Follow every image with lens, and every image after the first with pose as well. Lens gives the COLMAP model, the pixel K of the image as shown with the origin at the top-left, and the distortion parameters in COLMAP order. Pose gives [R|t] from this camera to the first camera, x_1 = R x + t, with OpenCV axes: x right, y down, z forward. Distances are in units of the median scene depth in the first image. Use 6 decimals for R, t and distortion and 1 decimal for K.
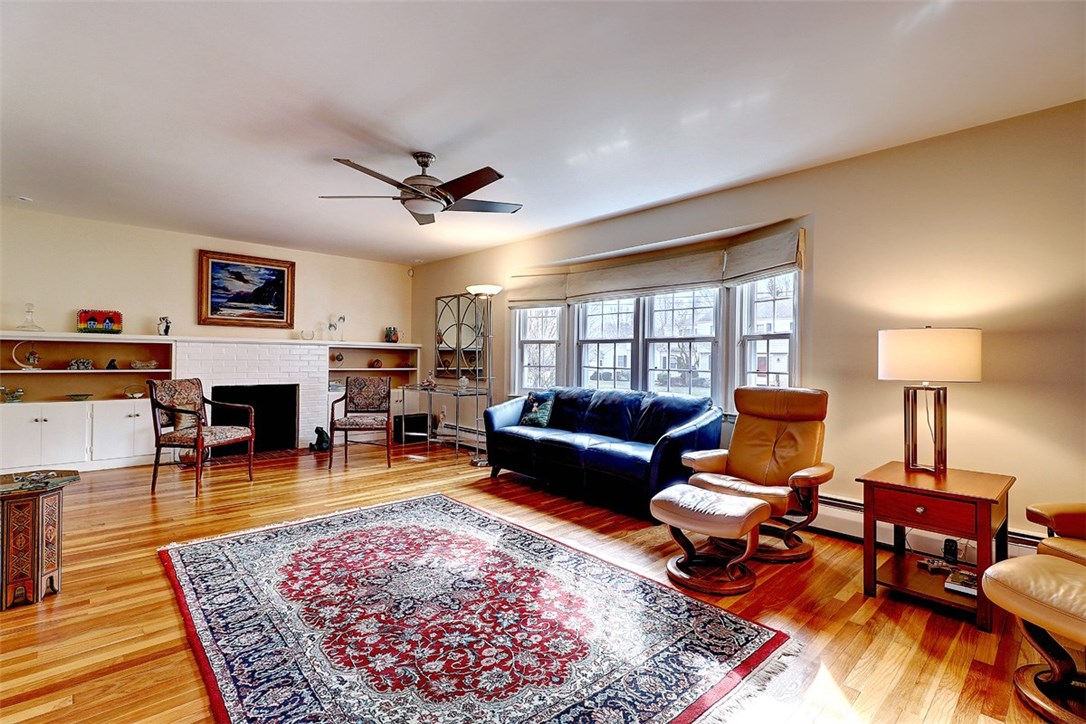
lens RADIAL K [[502.4, 0, 538.2], [0, 502.4, 357.3], [0, 0, 1]] dist [0.002336, -0.000389]
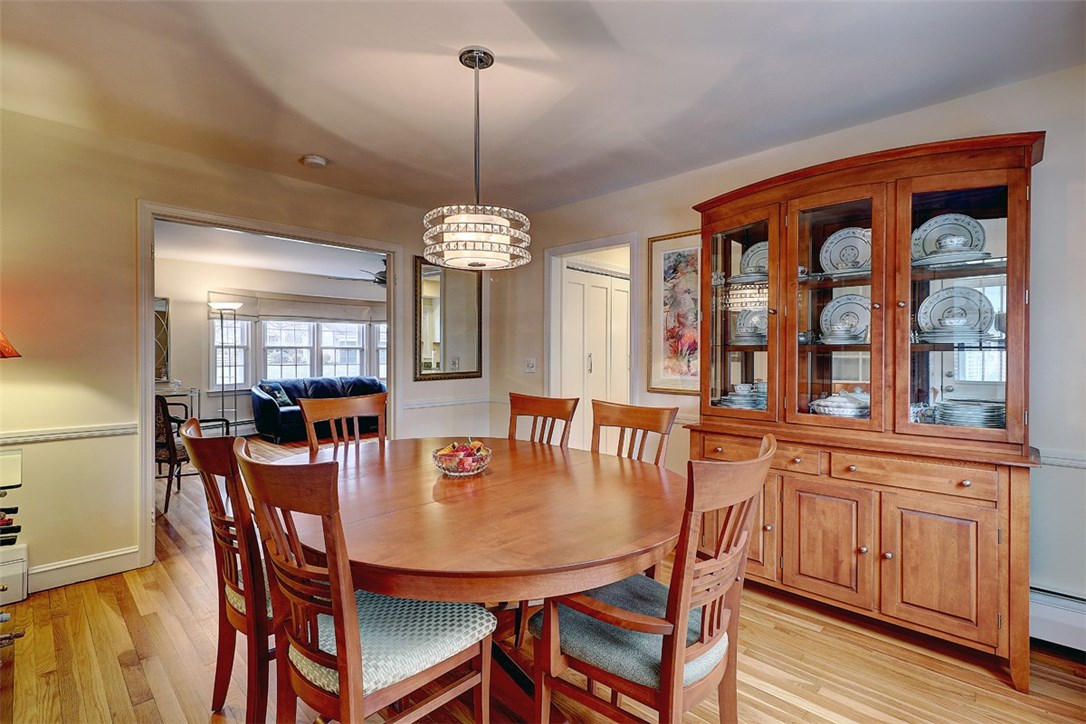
lens RADIAL K [[492.8, 0, 543.0], [0, 492.8, 362.0], [0, 0, 1]] dist [0.001207, 0.000550]
pose [[-0.053708, -0.033181, 0.998005, -2.592135], [-0.008219, 0.999429, 0.032786, -0.081360], [-0.998523, -0.006441, -0.053950, 0.544184]]
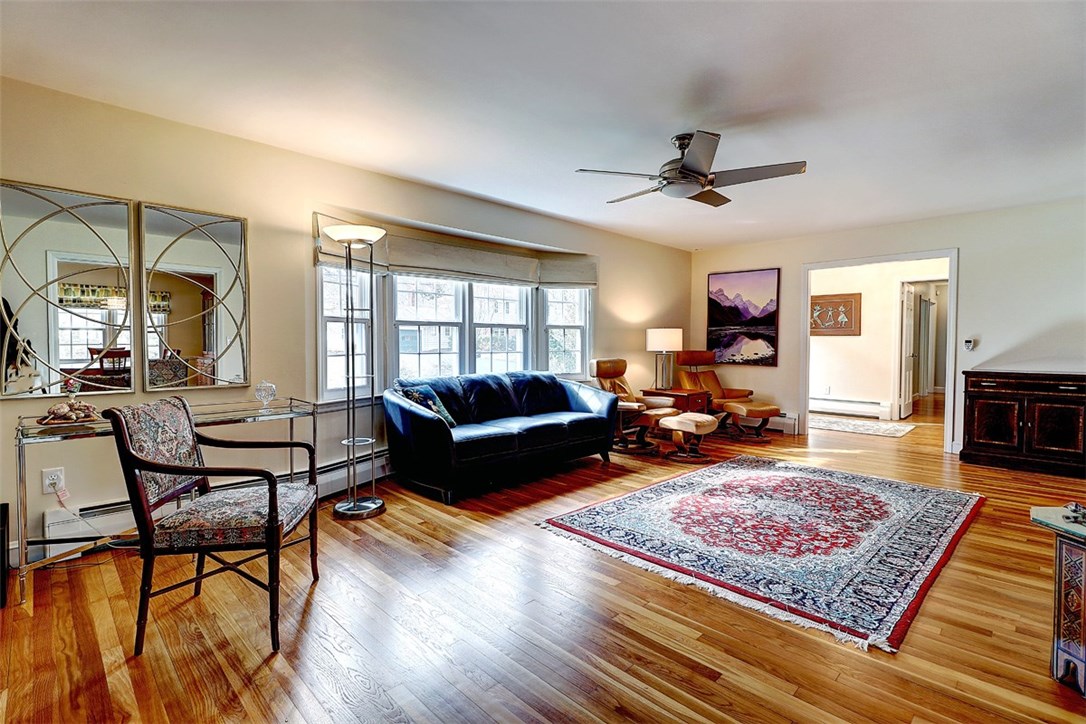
lens RADIAL K [[502.4, 0, 538.2], [0, 502.4, 357.3], [0, 0, 1]] dist [0.002336, -0.000389]
pose [[-0.027379, -0.042597, 0.998717, -1.400292], [-0.003782, 0.999089, 0.042509, -0.019378], [-0.999618, -0.002614, -0.027515, 1.508331]]
